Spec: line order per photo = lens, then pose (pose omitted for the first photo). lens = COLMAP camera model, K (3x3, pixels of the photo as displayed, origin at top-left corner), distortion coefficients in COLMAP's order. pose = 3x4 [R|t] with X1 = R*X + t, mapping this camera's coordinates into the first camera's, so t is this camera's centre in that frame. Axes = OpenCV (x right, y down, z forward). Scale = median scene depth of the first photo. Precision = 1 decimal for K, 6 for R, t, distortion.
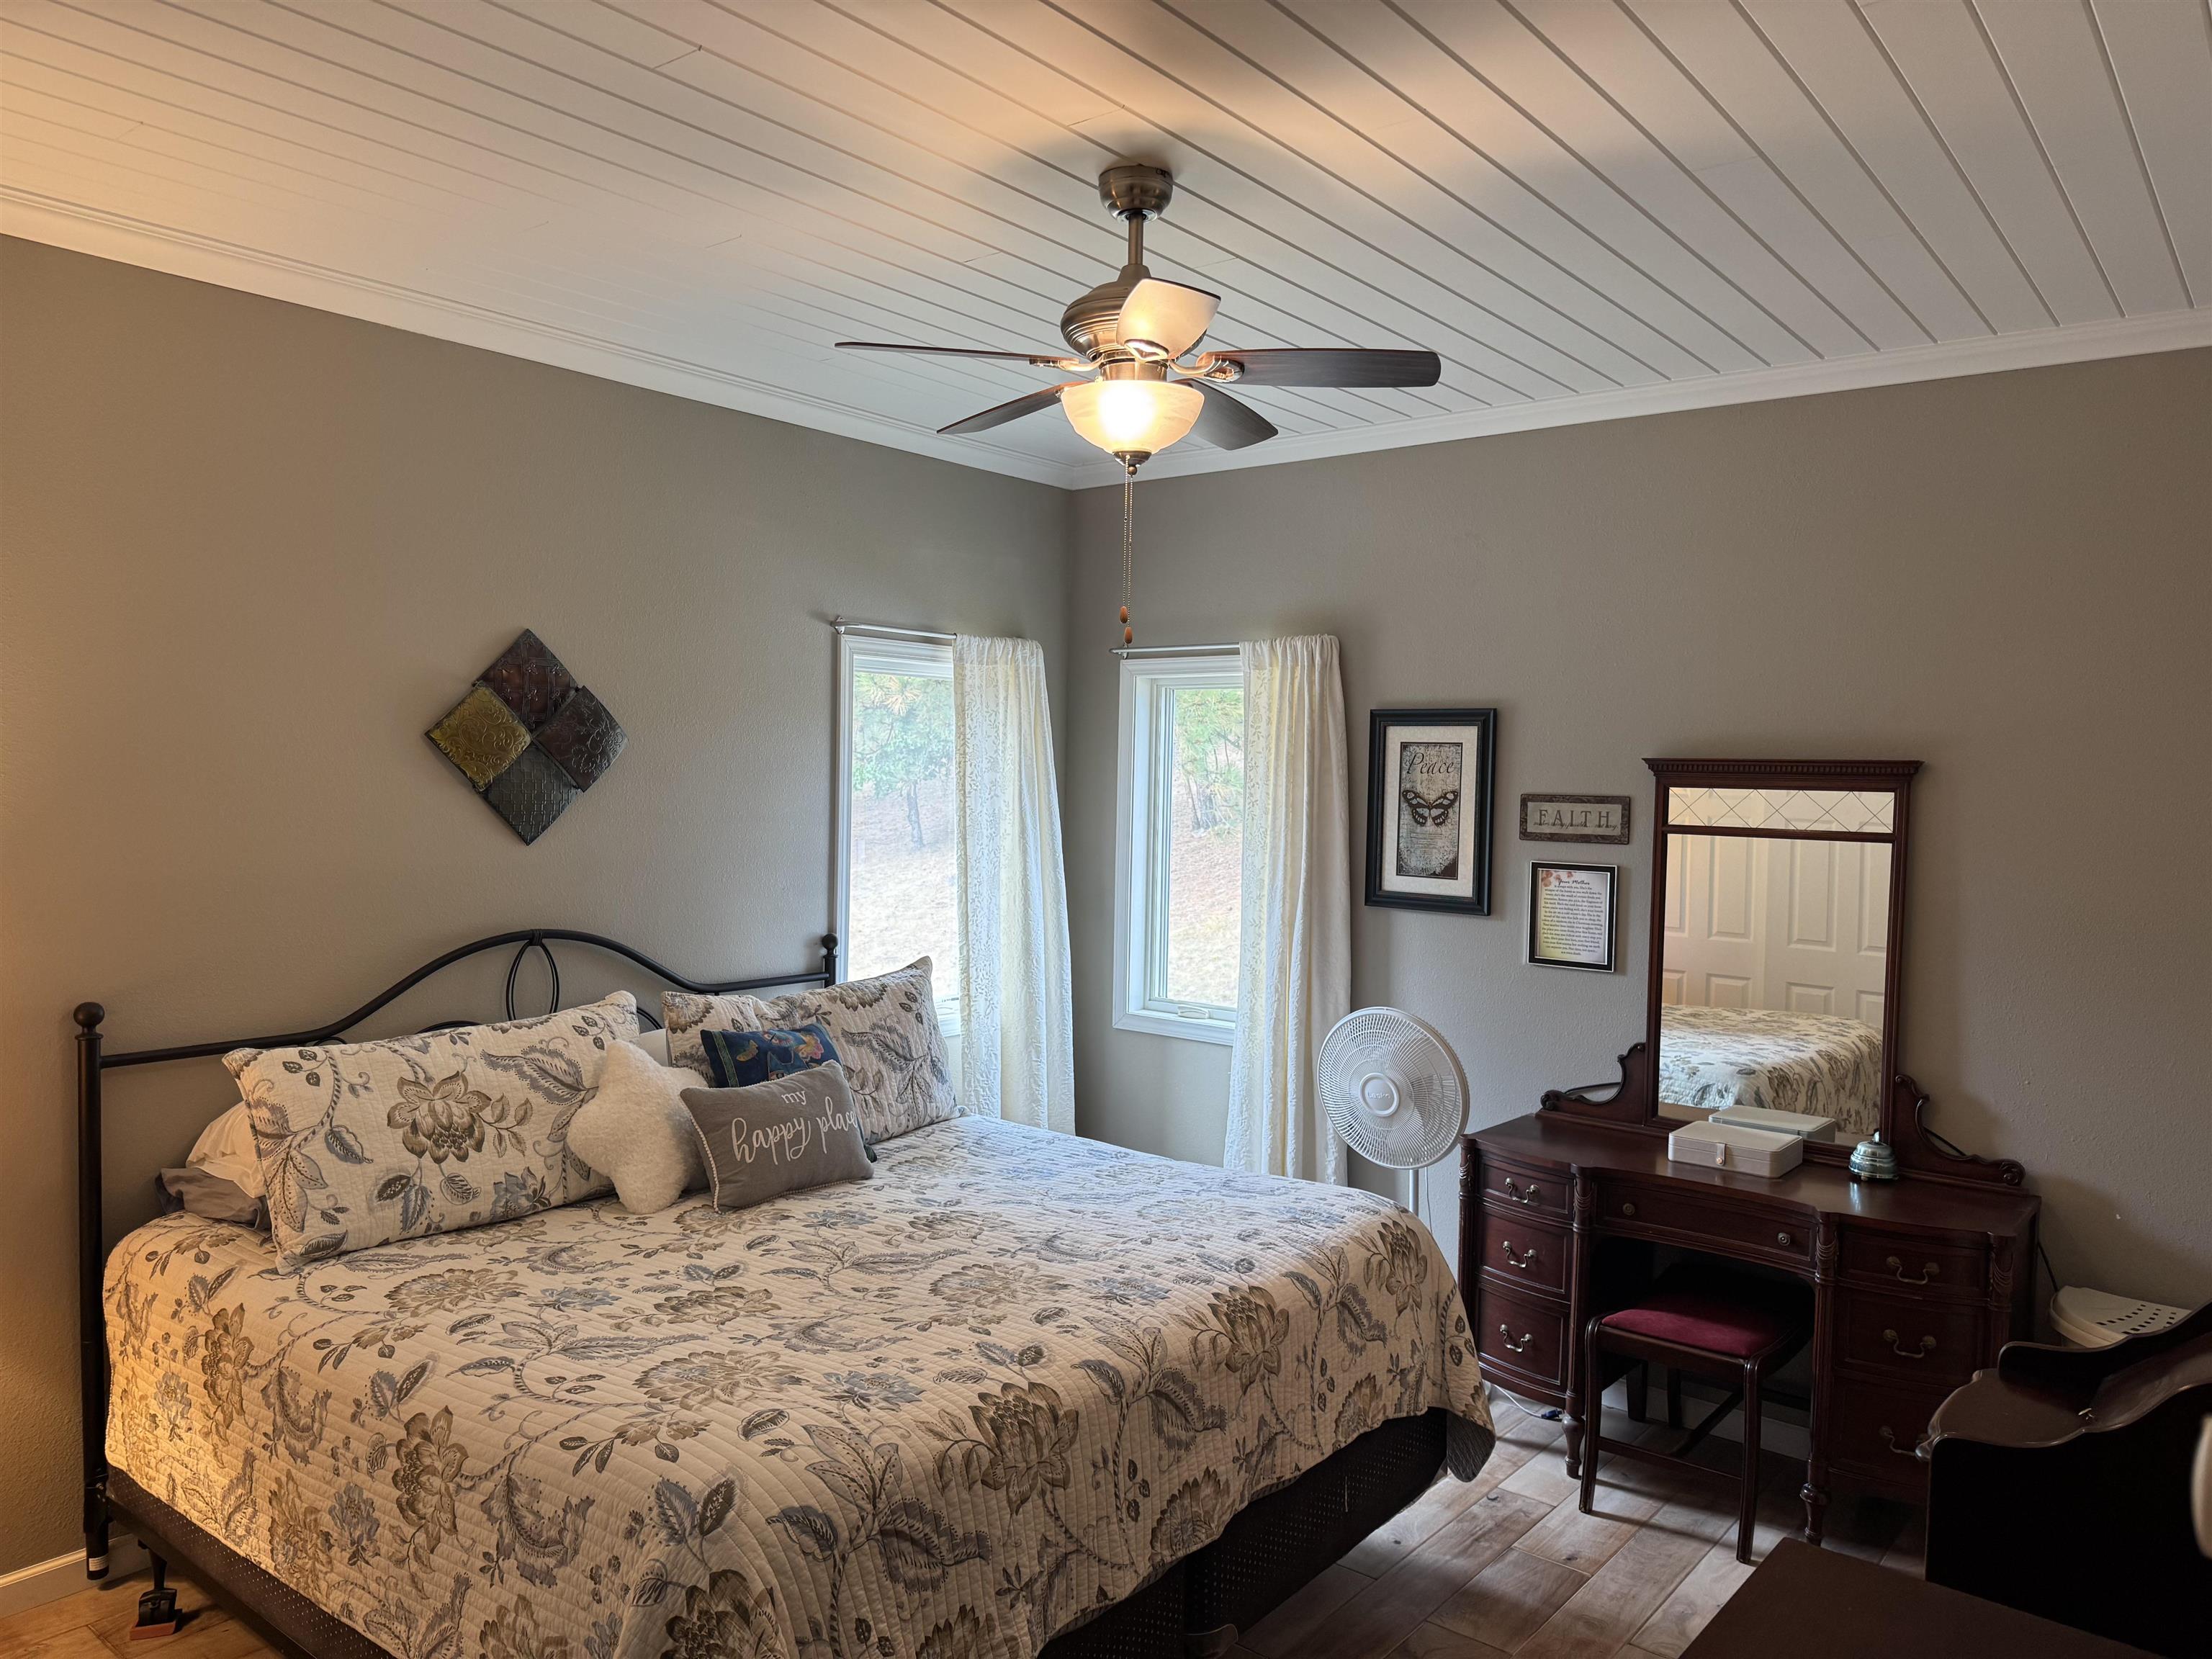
lens RADIAL K [[1523.8, 0, 1106.0], [0, 1523.8, 859.4], [0, 0, 1]] dist [0.189697, -0.383997]
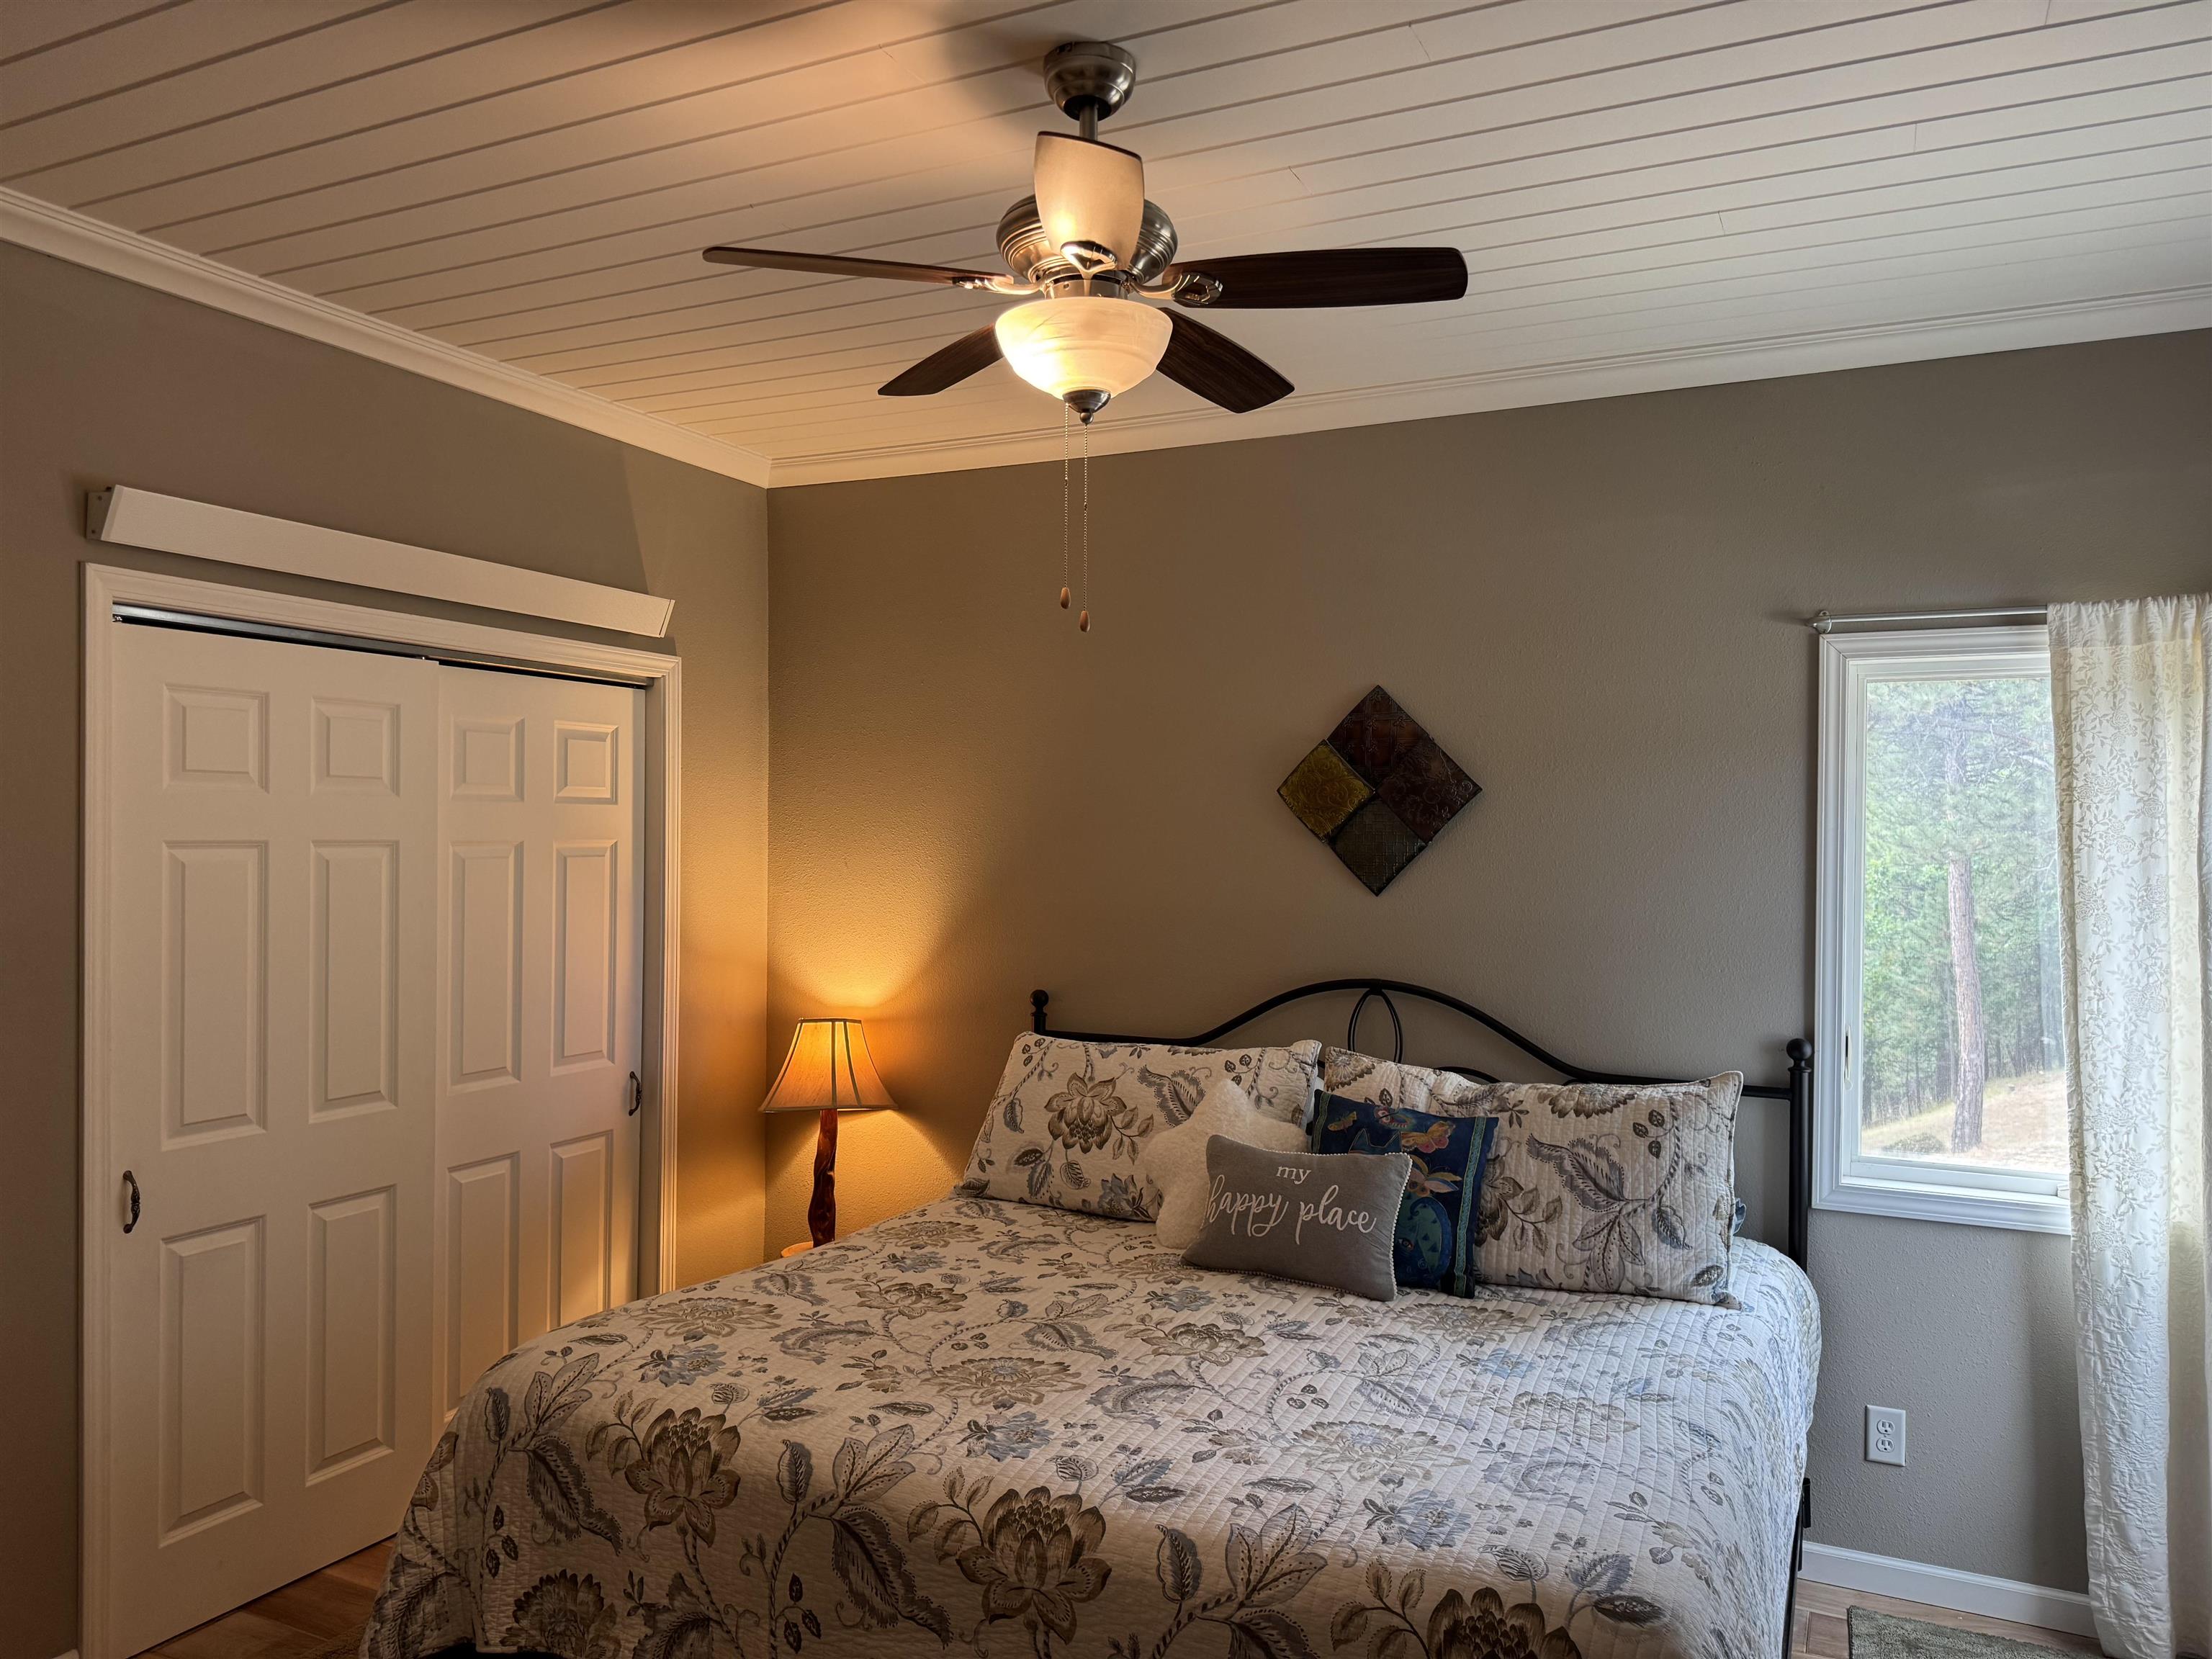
lens RADIAL K [[1558.6, 0, 1110.4], [0, 1558.6, 831.4], [0, 0, 1]] dist [0.112065, -0.129424]
pose [[0.222014, -0.011813, -0.974972, 0.734380], [-0.058525, 0.997962, -0.025418, -0.018115], [0.973285, 0.062703, 0.220870, 0.739787]]
